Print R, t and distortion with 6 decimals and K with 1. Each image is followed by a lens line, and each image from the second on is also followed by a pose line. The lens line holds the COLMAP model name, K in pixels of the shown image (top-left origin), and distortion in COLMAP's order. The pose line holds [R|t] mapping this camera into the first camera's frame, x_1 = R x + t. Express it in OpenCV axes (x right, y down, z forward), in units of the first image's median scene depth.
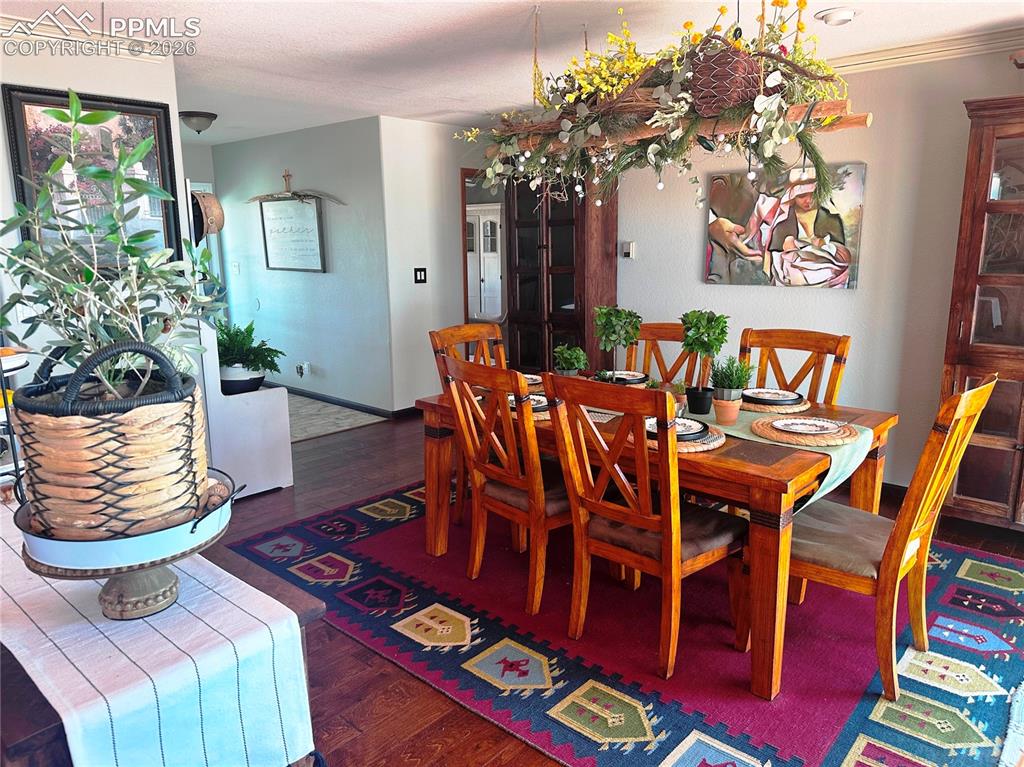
lens RADIAL K [[726.0, 0, 511.5], [0, 726.0, 382.7], [0, 0, 1]] dist [0.035156, -0.037653]
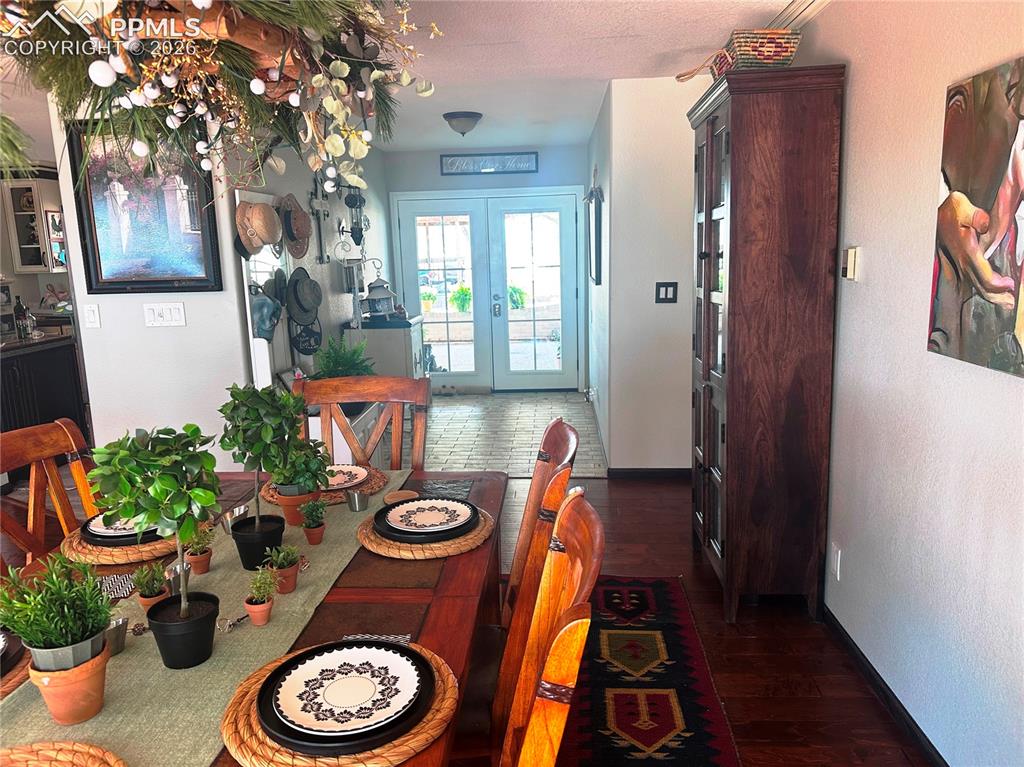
lens RADIAL K [[726.0, 0, 512.4], [0, 726.0, 382.7], [0, 0, 1]] dist [0.035156, -0.037653]
pose [[0.620754, 0.140004, -0.771403, 0.469017], [-0.132971, 0.988472, 0.072398, -0.121751], [0.772647, 0.057633, 0.632215, 0.575362]]
